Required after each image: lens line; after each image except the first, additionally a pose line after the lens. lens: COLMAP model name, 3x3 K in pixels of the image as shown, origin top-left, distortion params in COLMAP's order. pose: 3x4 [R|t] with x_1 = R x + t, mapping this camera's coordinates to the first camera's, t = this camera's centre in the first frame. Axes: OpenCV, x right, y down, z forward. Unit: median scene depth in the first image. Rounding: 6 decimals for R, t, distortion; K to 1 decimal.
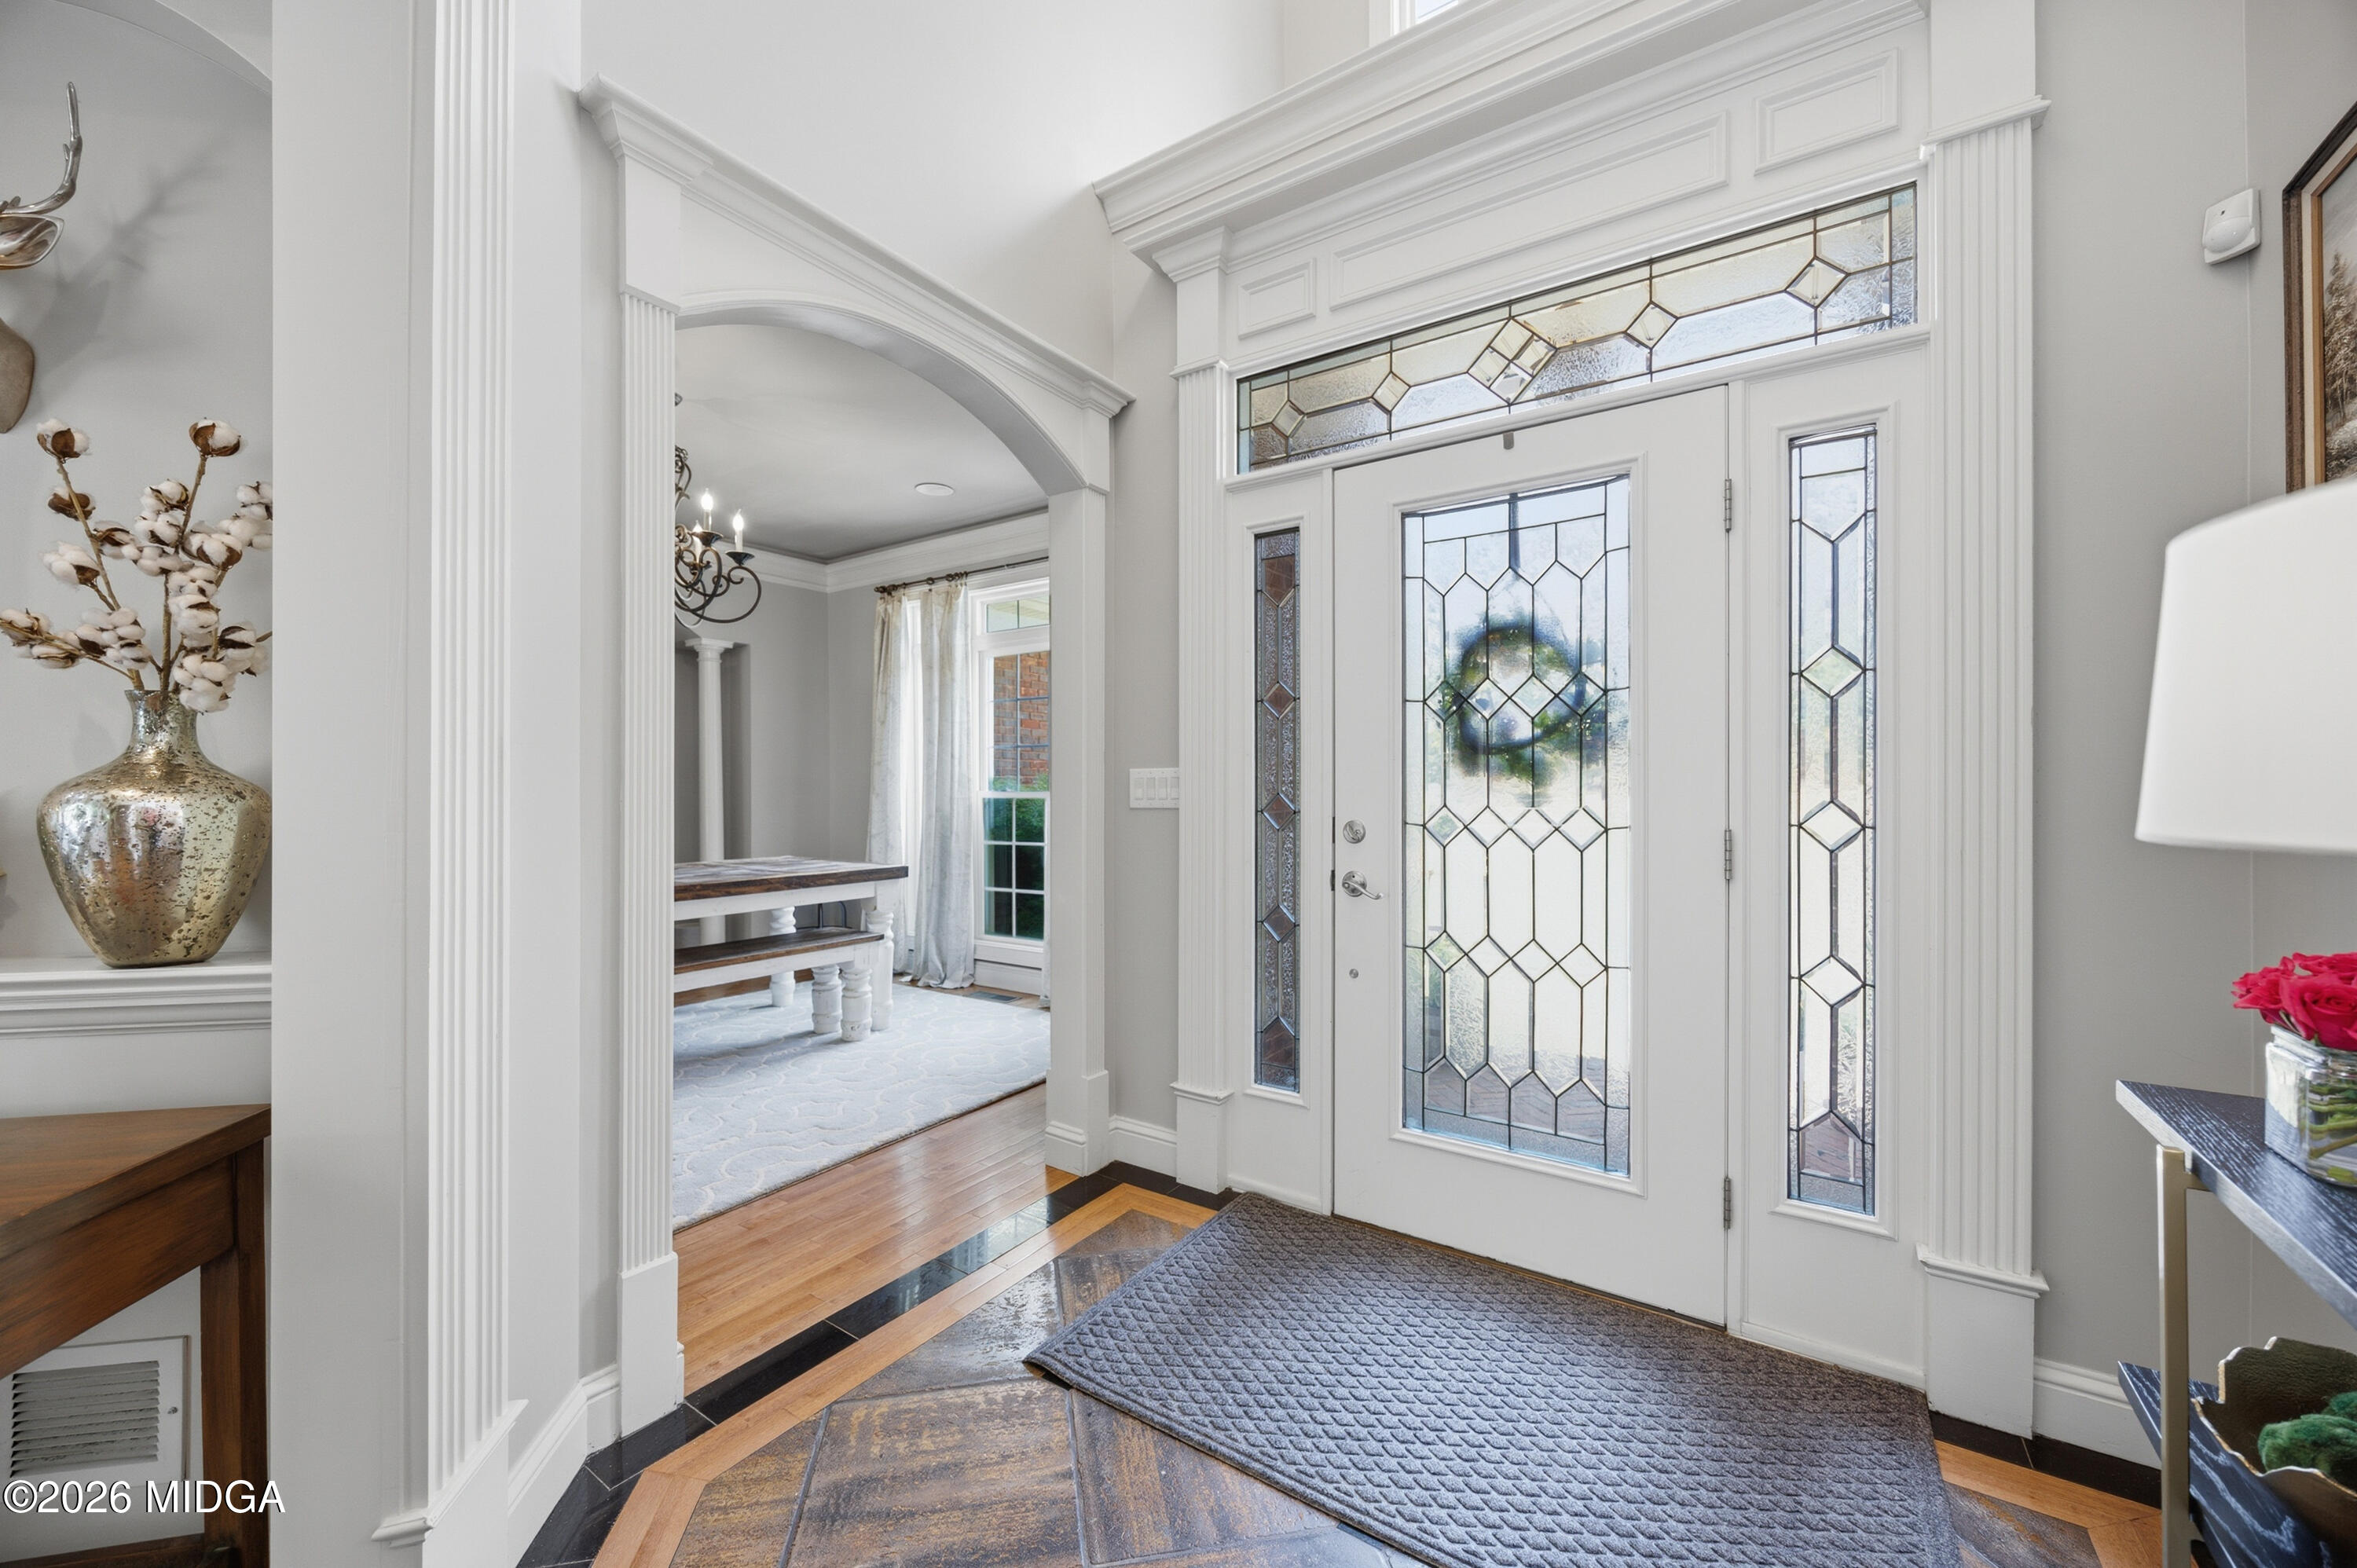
lens RADIAL K [[904.9, 0, 1167.5], [0, 904.9, 778.0], [0, 0, 1]] dist [-0.003011, -0.000130]
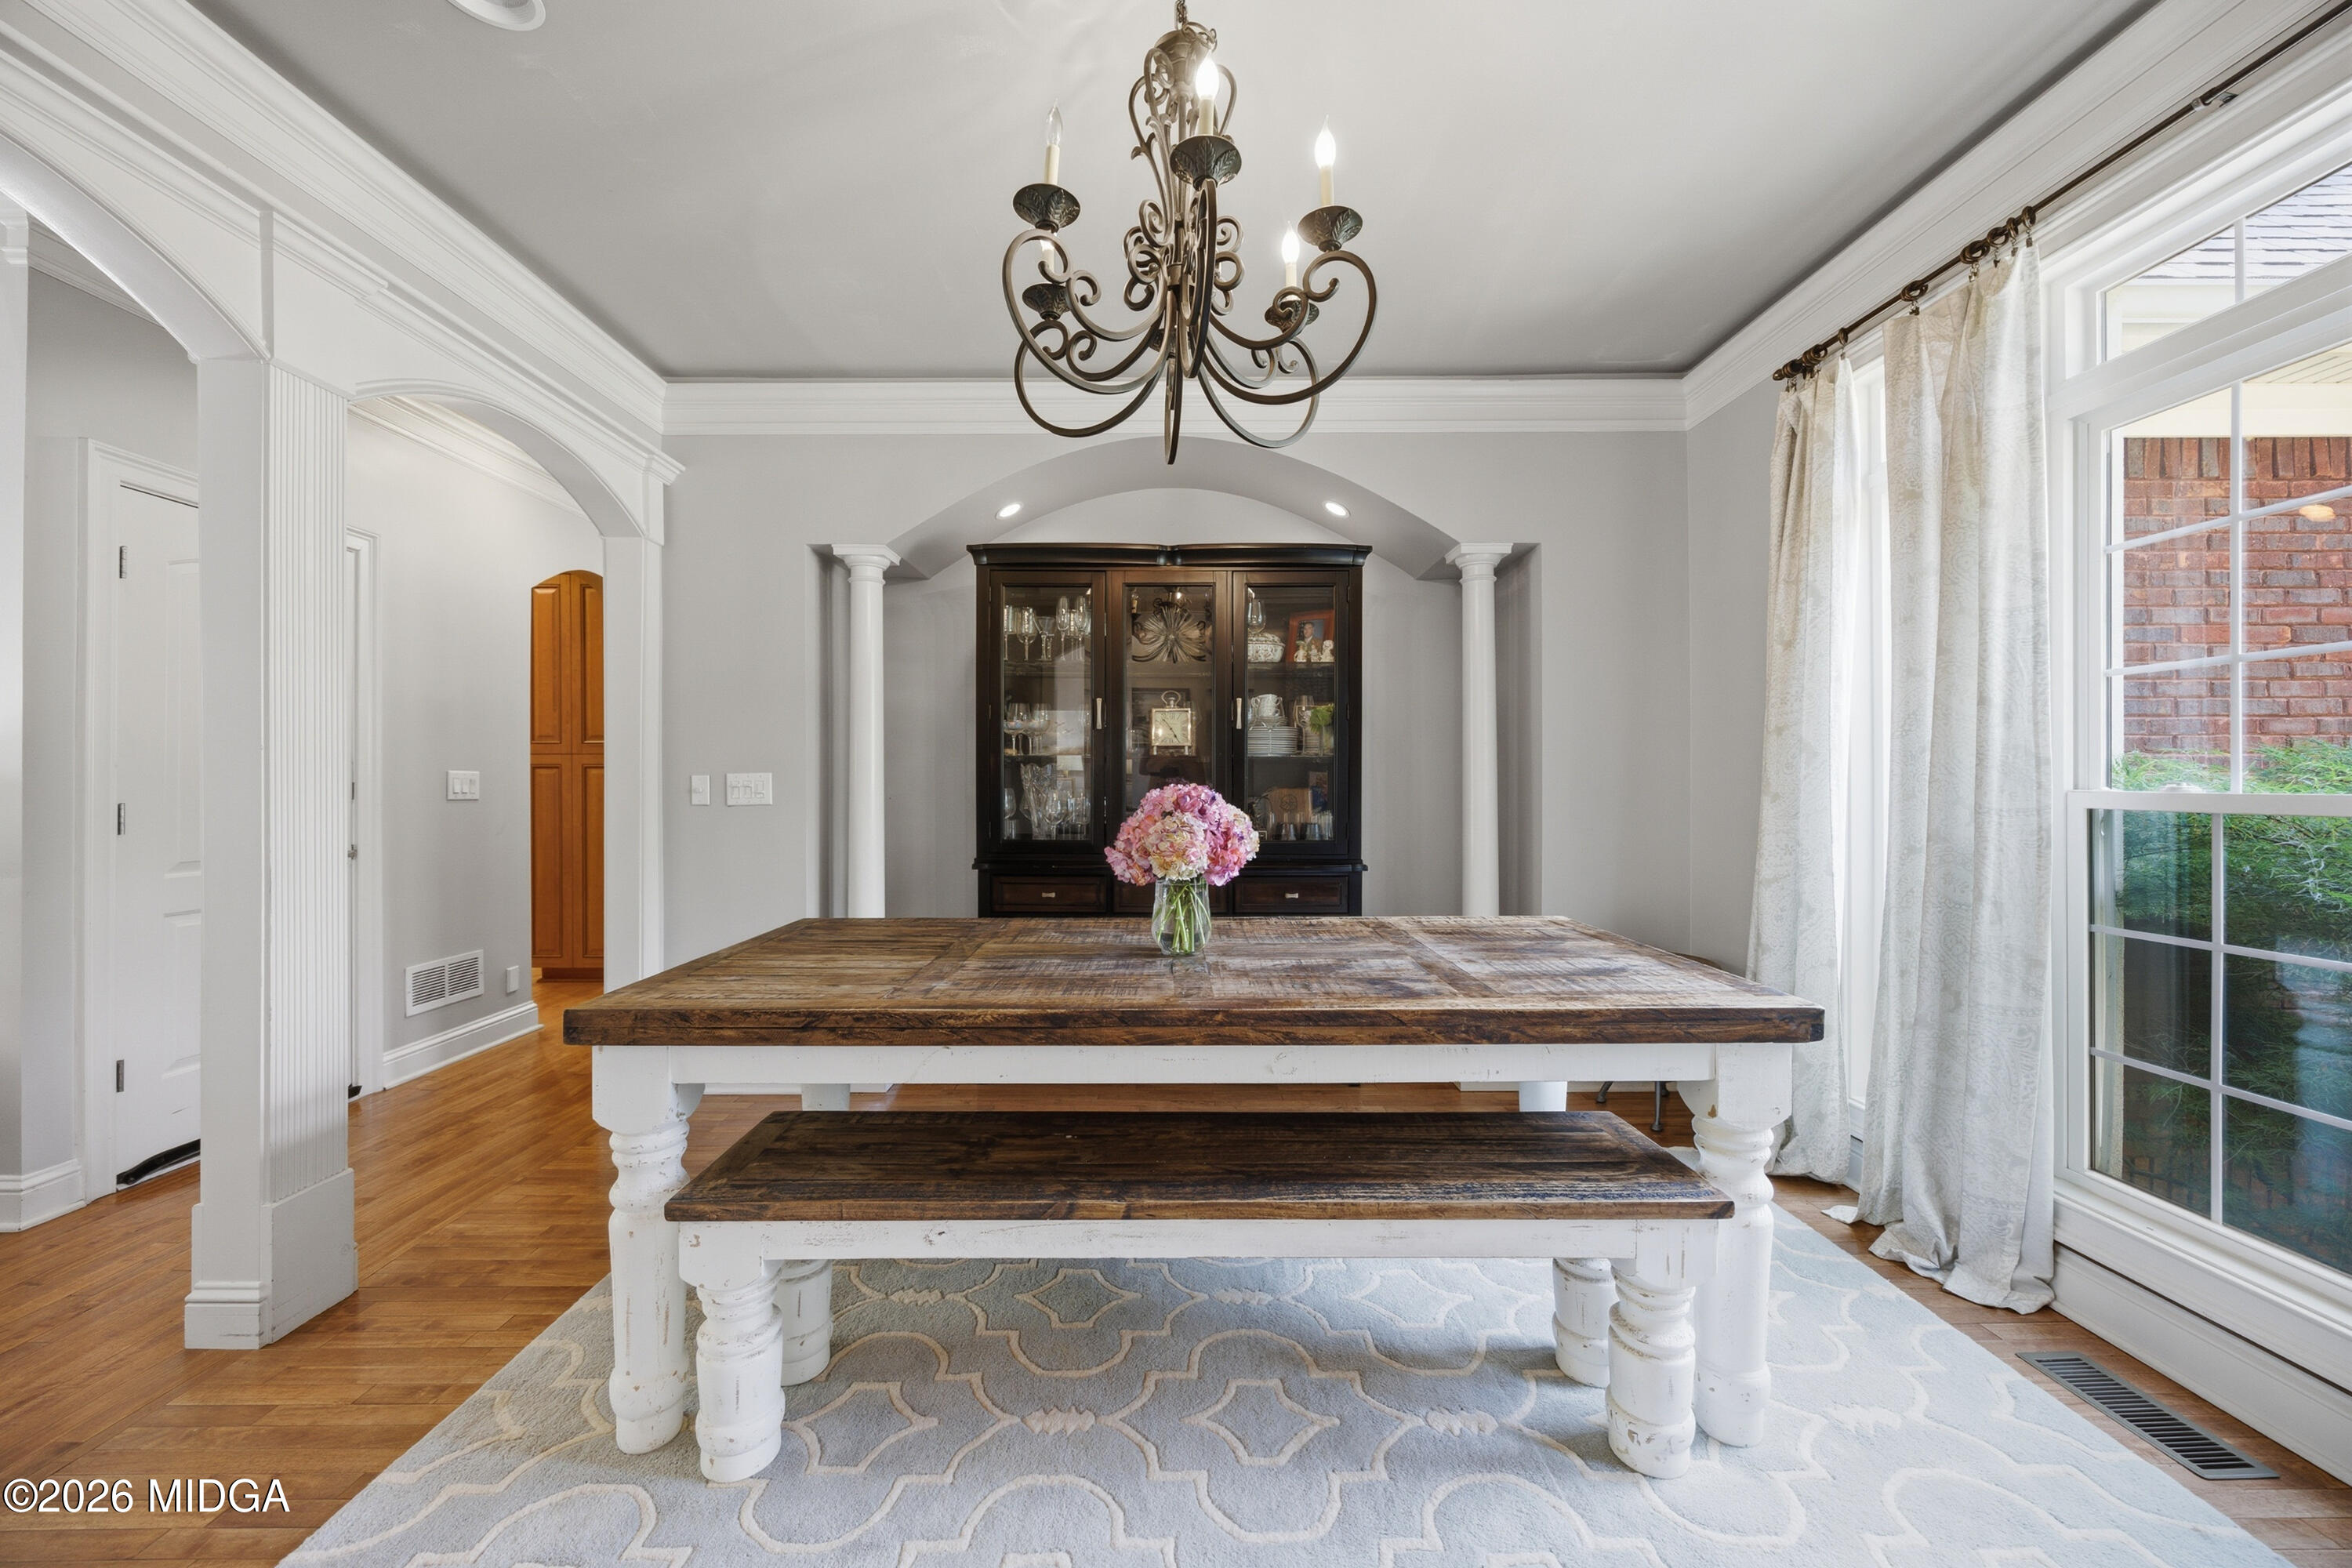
lens RADIAL K [[903.0, 0, 1165.1], [0, 903.0, 778.1], [0, 0, 1]] dist [-0.003011, -0.000130]
pose [[0.574321, 0.006861, -0.818601, -0.120849], [0.002393, 0.999947, 0.010060, 0.004011], [0.818626, -0.007737, 0.574274, 0.483457]]
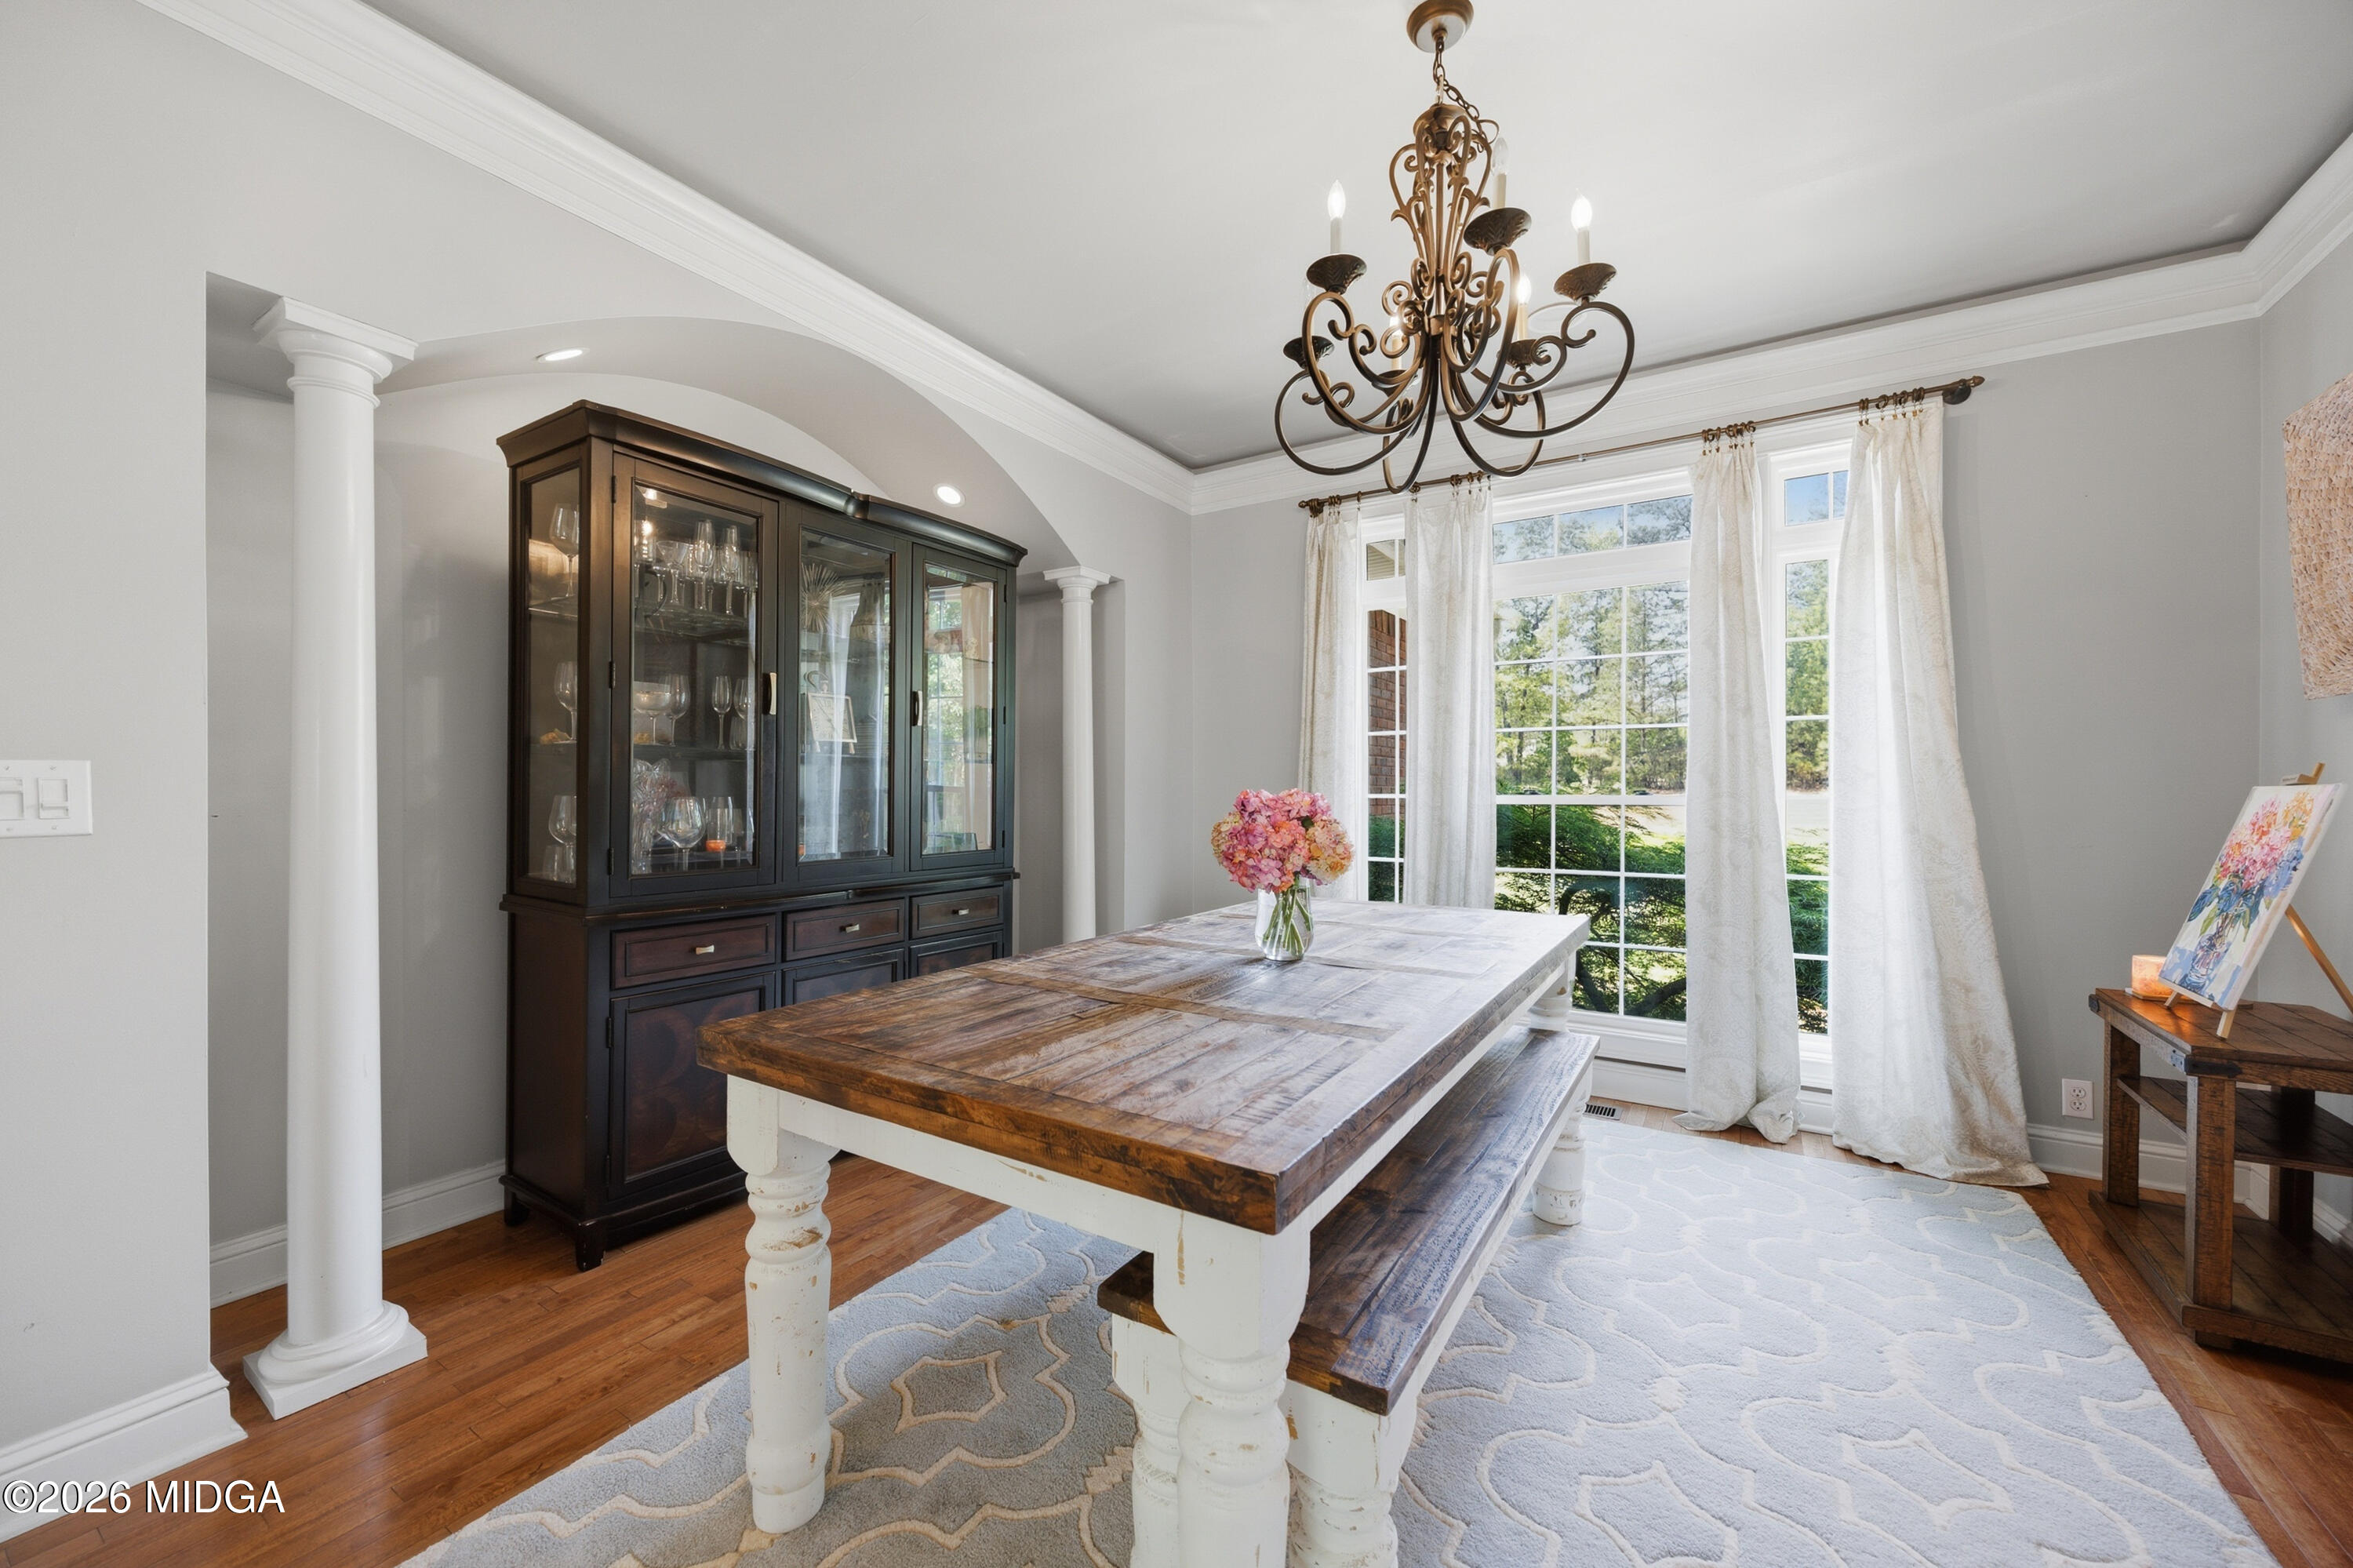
lens RADIAL K [[899.0, 0, 1183.5], [0, 899.0, 791.1], [0, 0, 1]] dist [-0.001598, 0.000146]
pose [[0.998815, 0.011035, 0.047406, -0.479220], [-0.011452, 0.999898, 0.008534, 0.008747], [-0.047307, -0.009067, 0.998839, 0.332606]]
